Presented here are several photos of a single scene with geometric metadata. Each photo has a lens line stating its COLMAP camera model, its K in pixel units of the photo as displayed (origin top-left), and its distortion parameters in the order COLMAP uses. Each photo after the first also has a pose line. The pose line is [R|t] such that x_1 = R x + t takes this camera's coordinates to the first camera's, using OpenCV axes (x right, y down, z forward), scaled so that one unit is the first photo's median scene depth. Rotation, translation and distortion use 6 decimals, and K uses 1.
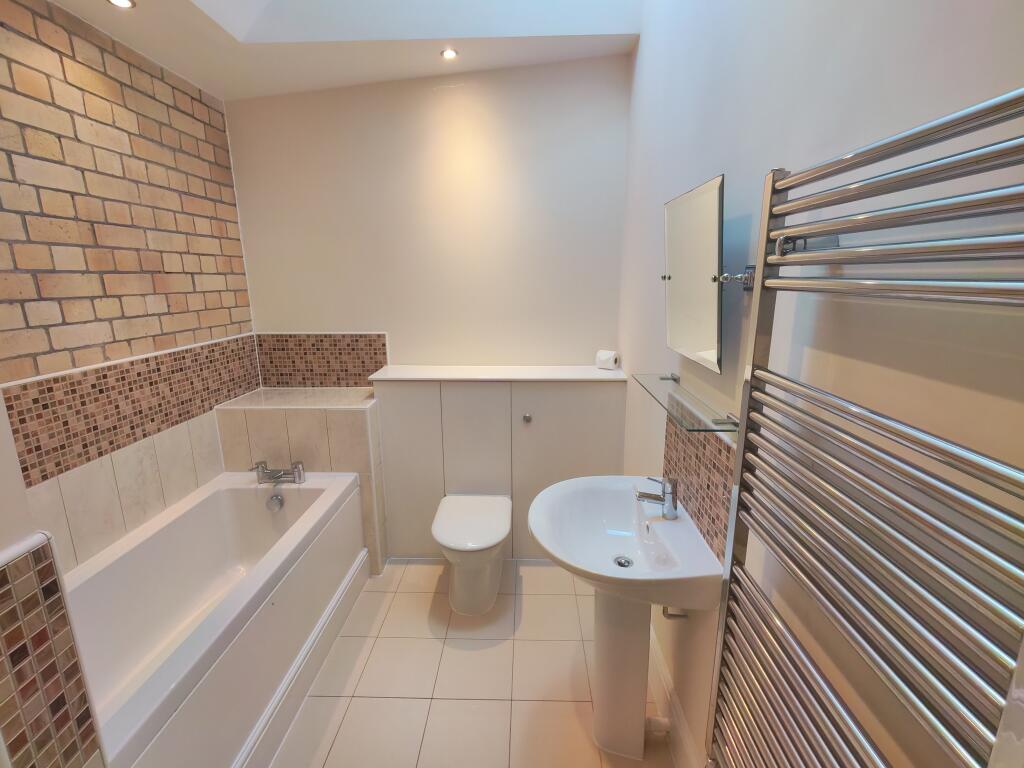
lens RADIAL K [[469.7, 0, 514.3], [0, 469.7, 380.0], [0, 0, 1]] dist [0.001138, 0.000837]
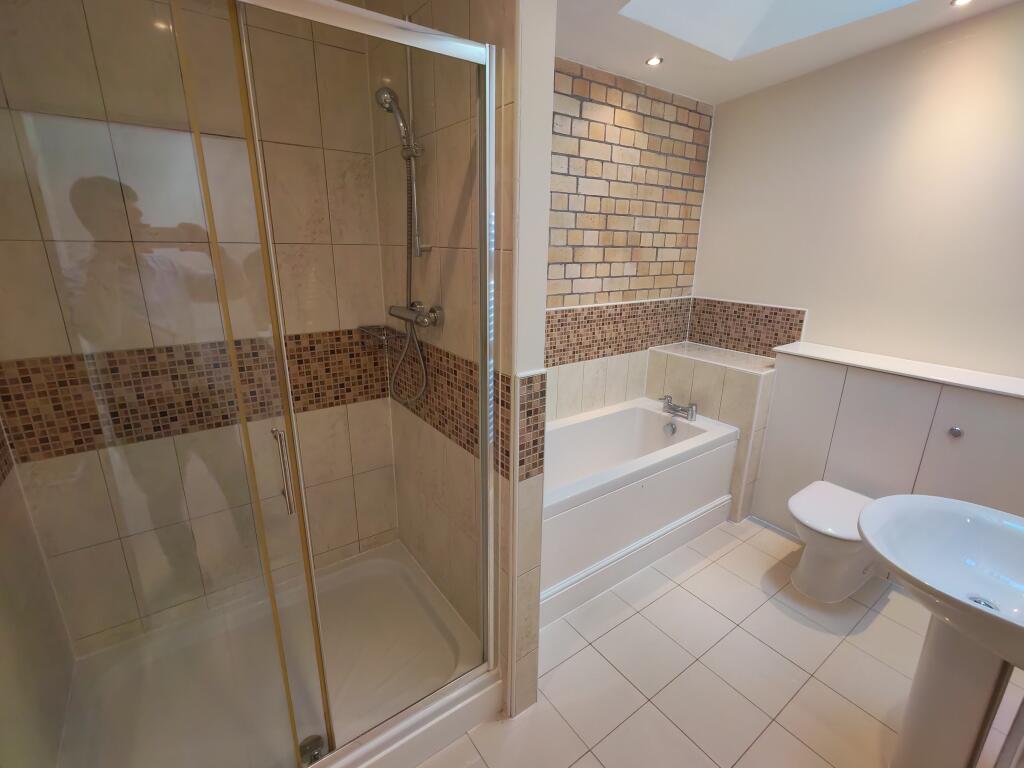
lens RADIAL K [[469.7, 0, 513.9], [0, 469.7, 382.6], [0, 0, 1]] dist [0.001138, 0.000837]
pose [[0.605602, 0.244494, -0.757277, 0.193327], [-0.191017, 0.968472, 0.159922, 0.014002], [0.772501, 0.047804, 0.633211, -0.167611]]
